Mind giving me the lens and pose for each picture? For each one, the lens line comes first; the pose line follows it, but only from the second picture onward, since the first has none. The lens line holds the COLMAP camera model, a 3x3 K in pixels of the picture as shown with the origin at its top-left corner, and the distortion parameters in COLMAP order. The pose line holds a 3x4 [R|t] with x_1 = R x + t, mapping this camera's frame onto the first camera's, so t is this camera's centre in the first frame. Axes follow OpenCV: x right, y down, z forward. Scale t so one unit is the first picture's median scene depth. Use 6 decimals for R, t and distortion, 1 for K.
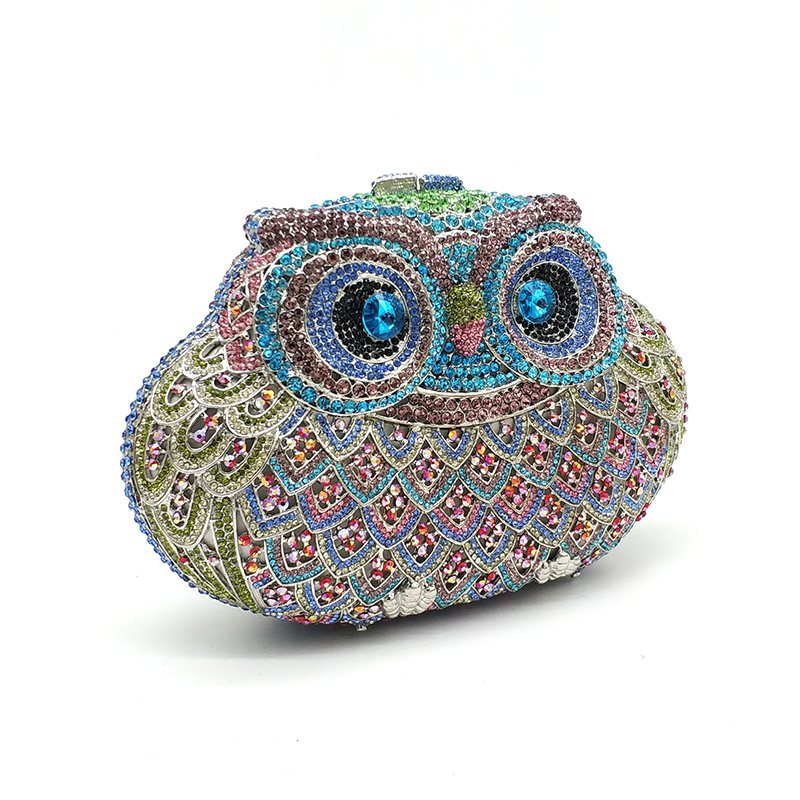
lens RADIAL K [[1199.8, 0, 400.2], [0, 1199.8, 395.8], [0, 0, 1]] dist [-0.017707, 0.000000]
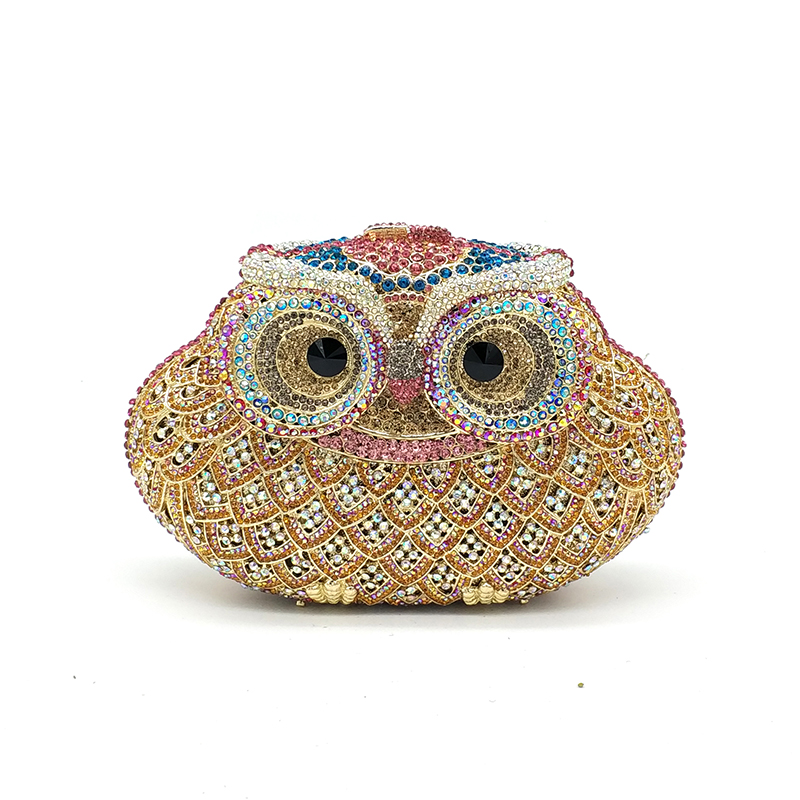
lens RADIAL K [[1199.8, 0, 398.6], [0, 1199.8, 396.0], [0, 0, 1]] dist [-0.017707, 0.000000]
pose [[0.878394, 0.209402, -0.429623, 0.559764], [-0.128481, 0.969278, 0.209747, -0.287433], [0.460345, -0.129042, 0.878311, 0.020662]]
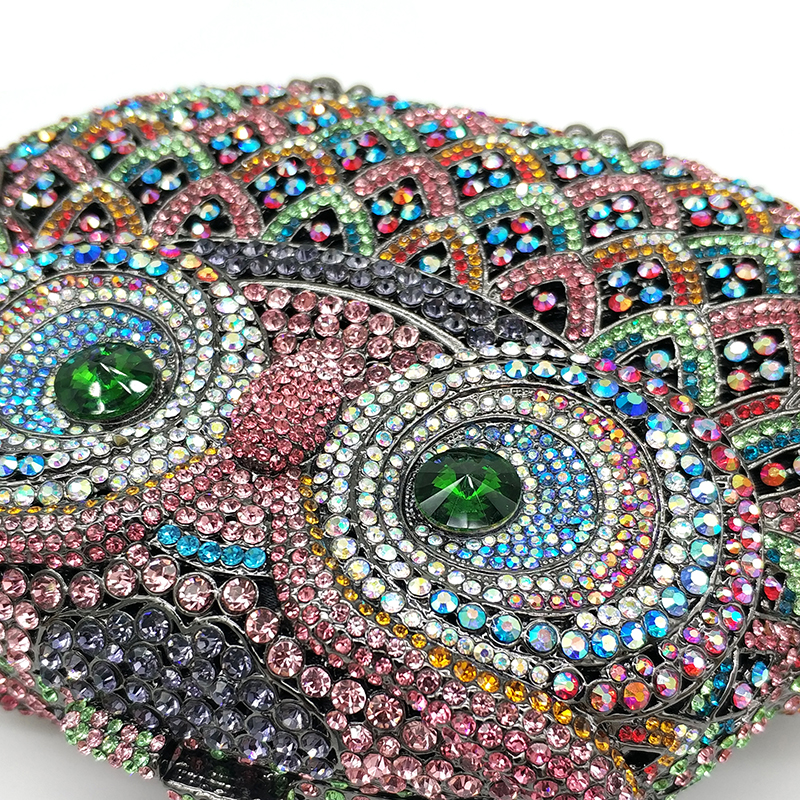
lens RADIAL K [[1199.8, 0, 404.4], [0, 1199.8, 401.2], [0, 0, 1]] dist [-0.017707, 0.000000]
pose [[-0.807414, -0.587761, -0.051182, 0.047778], [0.456925, -0.677840, 0.575979, -0.313019], [-0.373231, 0.441667, 0.815860, 0.654599]]
